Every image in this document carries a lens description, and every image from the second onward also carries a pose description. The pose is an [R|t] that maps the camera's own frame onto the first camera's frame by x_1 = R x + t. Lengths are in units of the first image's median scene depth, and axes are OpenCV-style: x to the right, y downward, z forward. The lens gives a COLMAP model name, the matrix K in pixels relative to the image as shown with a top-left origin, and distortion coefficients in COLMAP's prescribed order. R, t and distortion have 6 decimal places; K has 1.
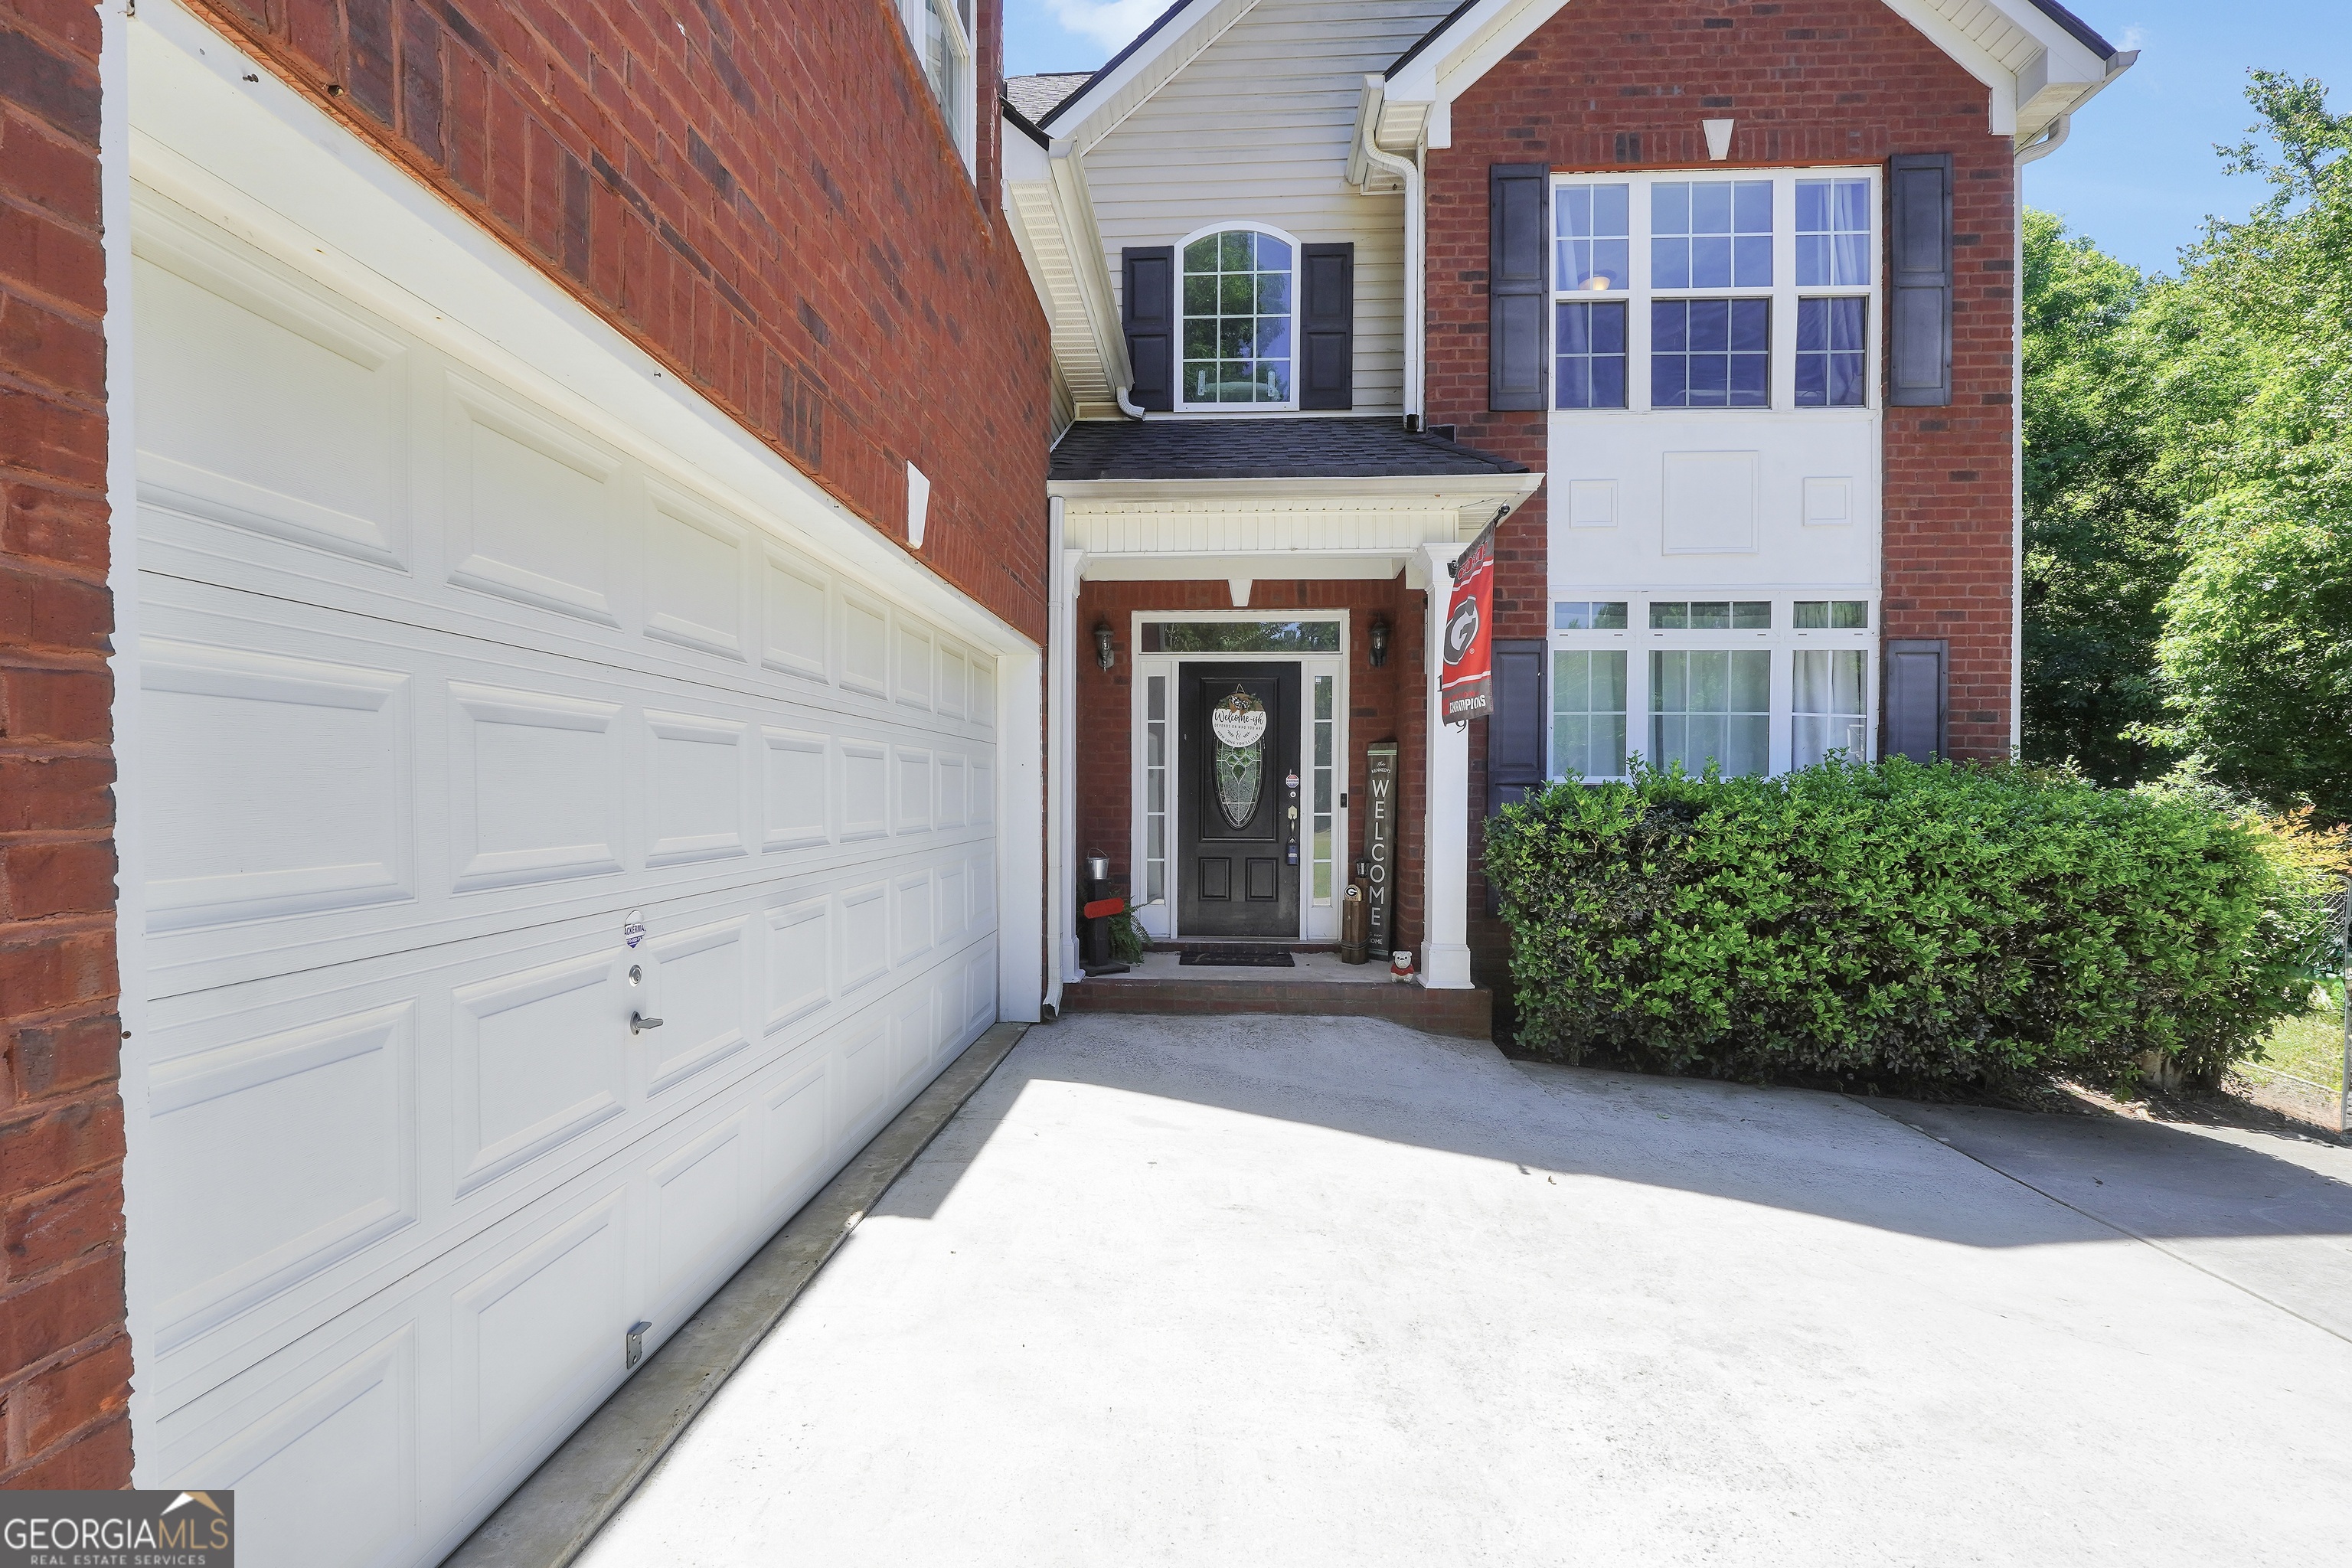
lens RADIAL K [[1012.9, 0, 1180.9], [0, 1012.9, 799.8], [0, 0, 1]] dist [-0.000001, 0.000364]
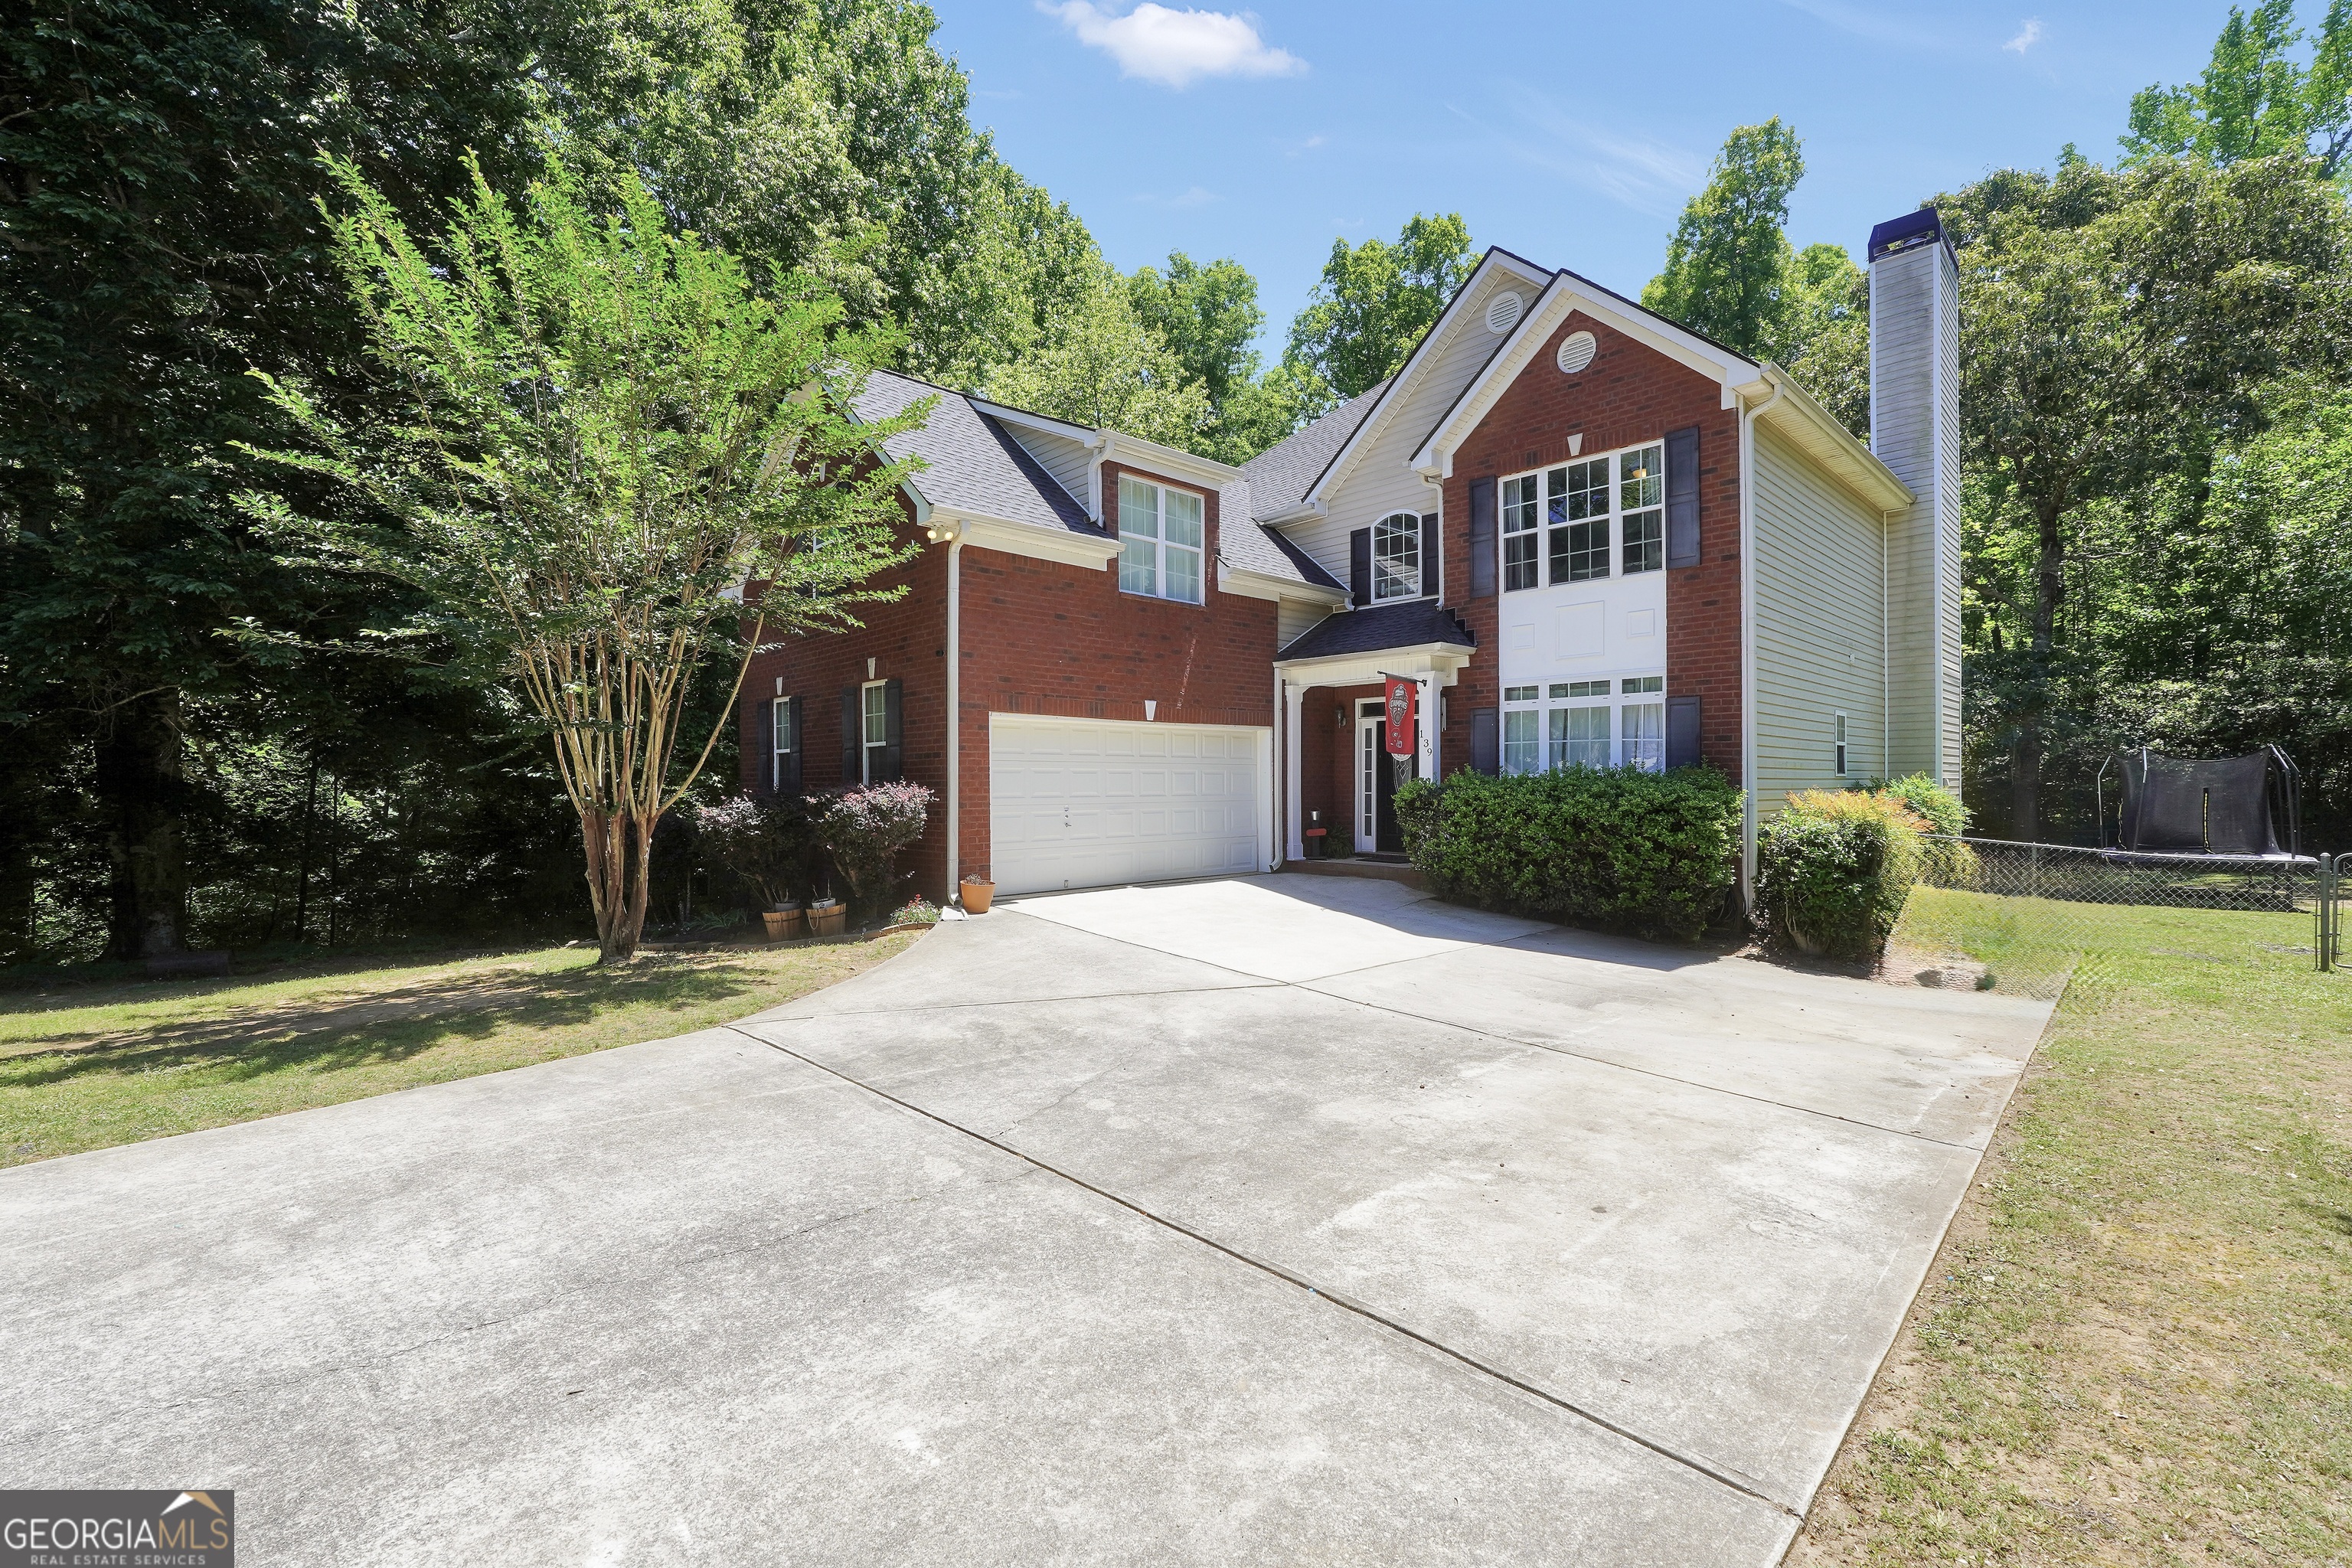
lens RADIAL K [[1000.5, 0, 1175.2], [0, 1000.5, 780.3], [0, 0, 1]] dist [-0.008600, 0.000972]
pose [[0.720962, -0.004319, -0.692961, 1.283004], [-0.004165, 0.999936, -0.010565, 0.011814], [0.692962, 0.010503, 0.720897, -0.886141]]
